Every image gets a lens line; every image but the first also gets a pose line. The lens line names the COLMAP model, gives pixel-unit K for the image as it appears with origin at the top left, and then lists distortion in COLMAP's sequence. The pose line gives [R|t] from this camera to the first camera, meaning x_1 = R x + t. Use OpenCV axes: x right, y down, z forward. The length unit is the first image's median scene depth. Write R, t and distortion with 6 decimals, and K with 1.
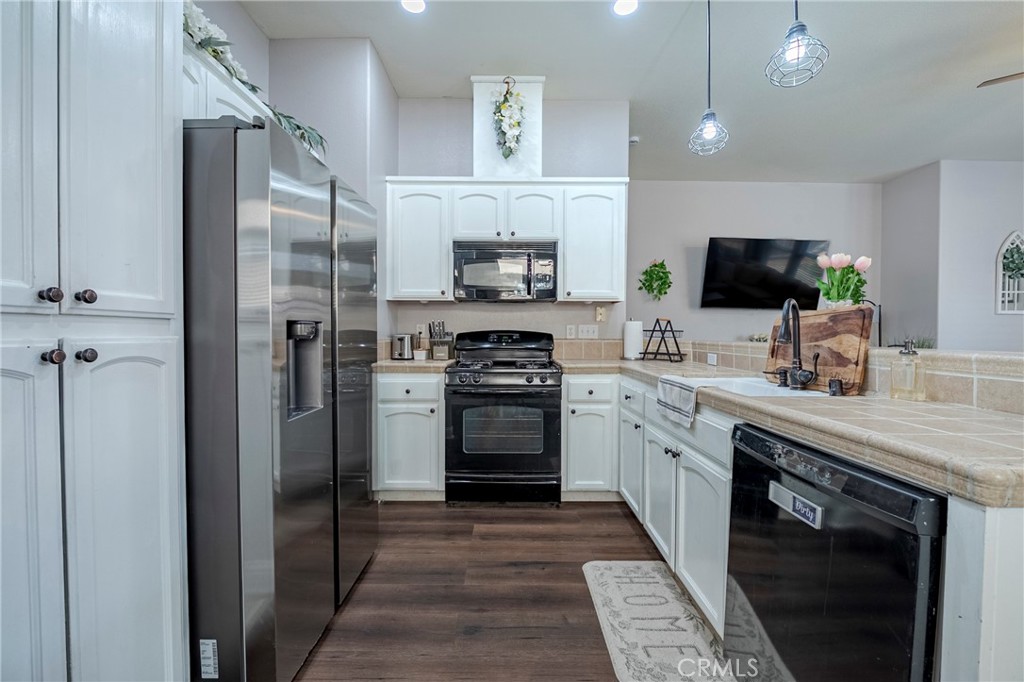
lens RADIAL K [[408.1, 0, 512.6], [0, 408.1, 339.1], [0, 0, 1]] dist [-0.011173, 0.000556]
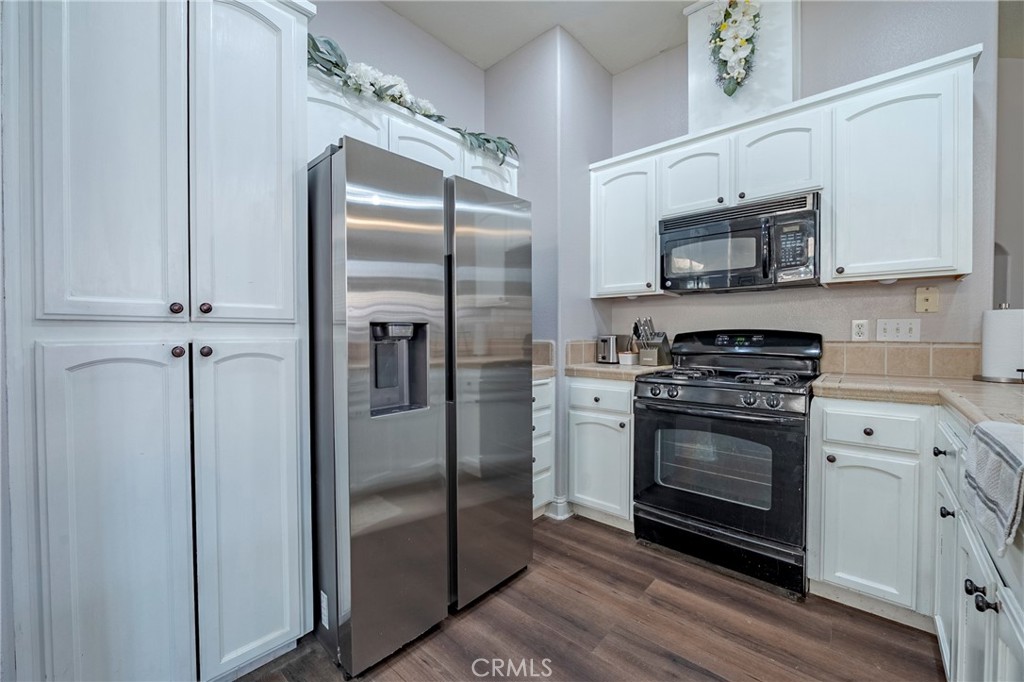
lens RADIAL K [[408.1, 0, 512.6], [0, 408.1, 339.1], [0, 0, 1]] dist [-0.011173, 0.000556]
pose [[0.742771, 0.003452, -0.669536, 0.199323], [-0.005175, 0.999986, -0.000585, -0.001821], [0.669525, 0.003899, 0.742779, 0.213054]]
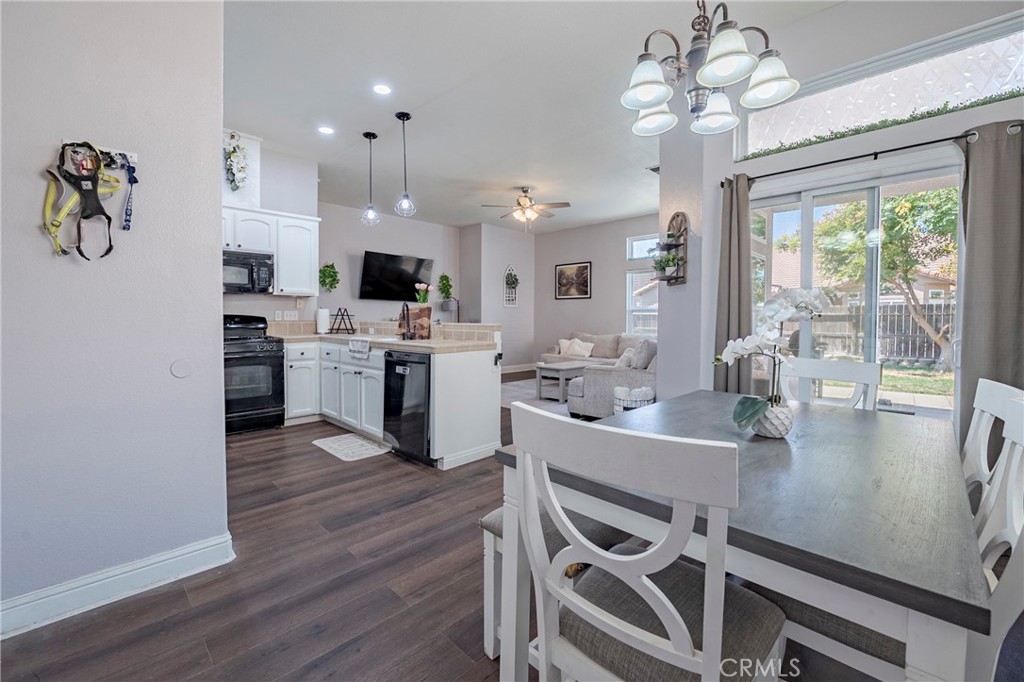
lens RADIAL K [[414.2, 0, 490.4], [0, 414.2, 327.7], [0, 0, 1]] dist [-0.024706, 0.000293]
pose [[0.722089, -0.018793, 0.691545, -0.391359], [0.009922, 0.999809, 0.016809, 0.008622], [-0.691729, -0.005276, 0.722138, -0.677691]]
